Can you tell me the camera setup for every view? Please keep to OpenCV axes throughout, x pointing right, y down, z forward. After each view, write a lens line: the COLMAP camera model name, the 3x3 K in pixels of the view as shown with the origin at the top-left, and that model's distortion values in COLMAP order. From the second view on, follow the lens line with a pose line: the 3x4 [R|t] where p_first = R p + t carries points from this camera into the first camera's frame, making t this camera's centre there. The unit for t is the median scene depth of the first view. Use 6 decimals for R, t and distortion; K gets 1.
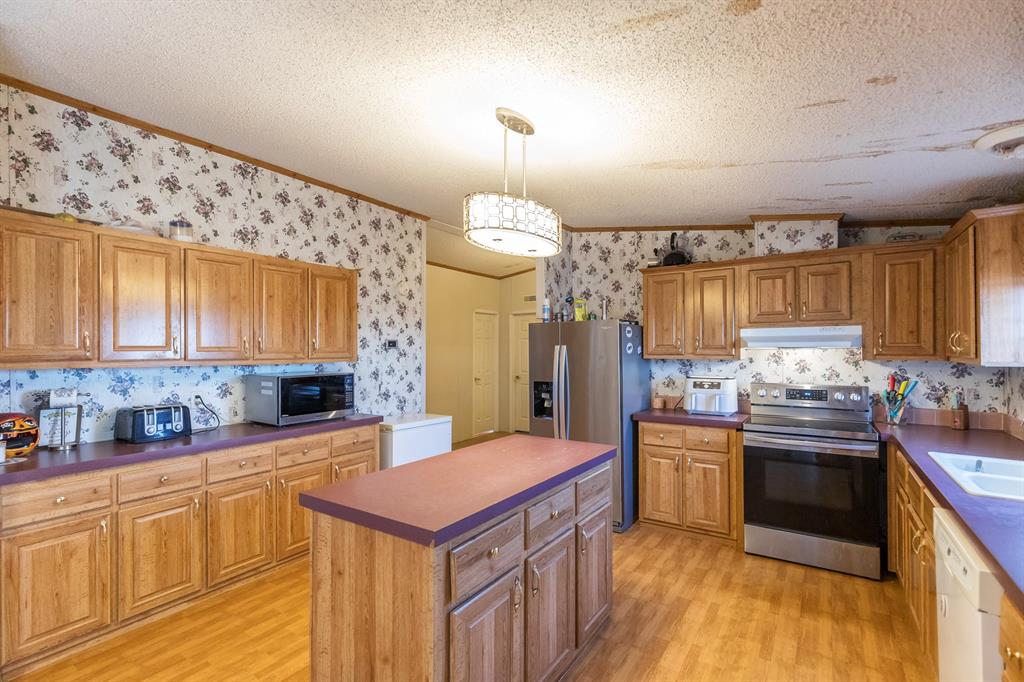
lens RADIAL K [[465.0, 0, 509.0], [0, 465.0, 348.4], [0, 0, 1]] dist [0.007682, -0.002299]
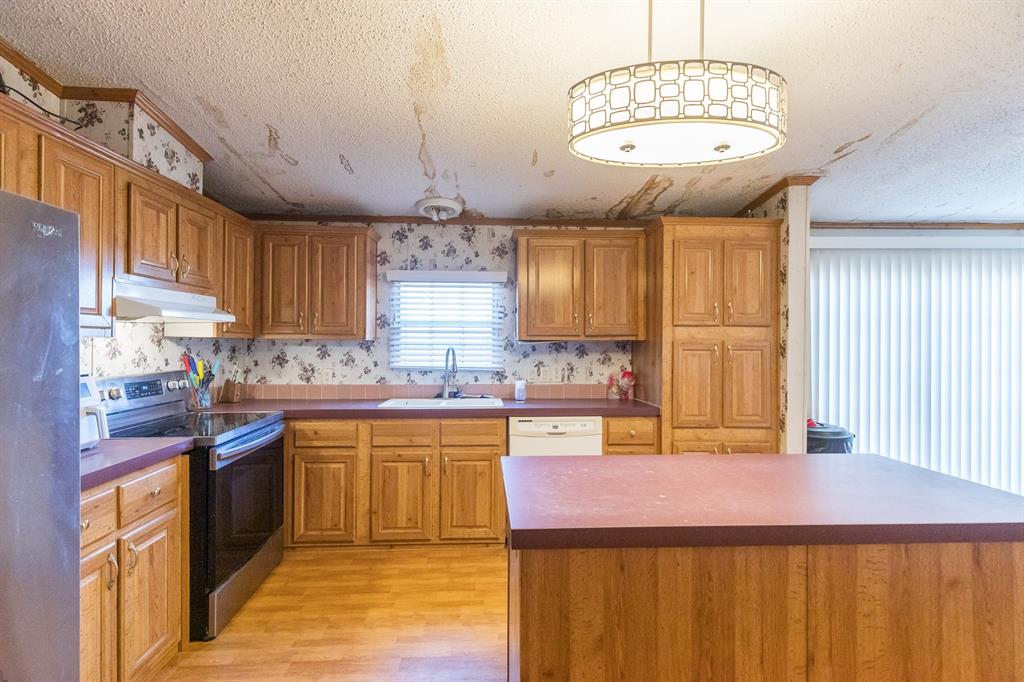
lens RADIAL K [[465.0, 0, 504.8], [0, 465.0, 338.7], [0, 0, 1]] dist [0.007682, -0.002299]
pose [[-0.598280, 0.002913, 0.801282, -0.237116], [-0.007011, 0.999936, -0.008870, 0.029525], [-0.801257, -0.010924, -0.598221, 1.030374]]
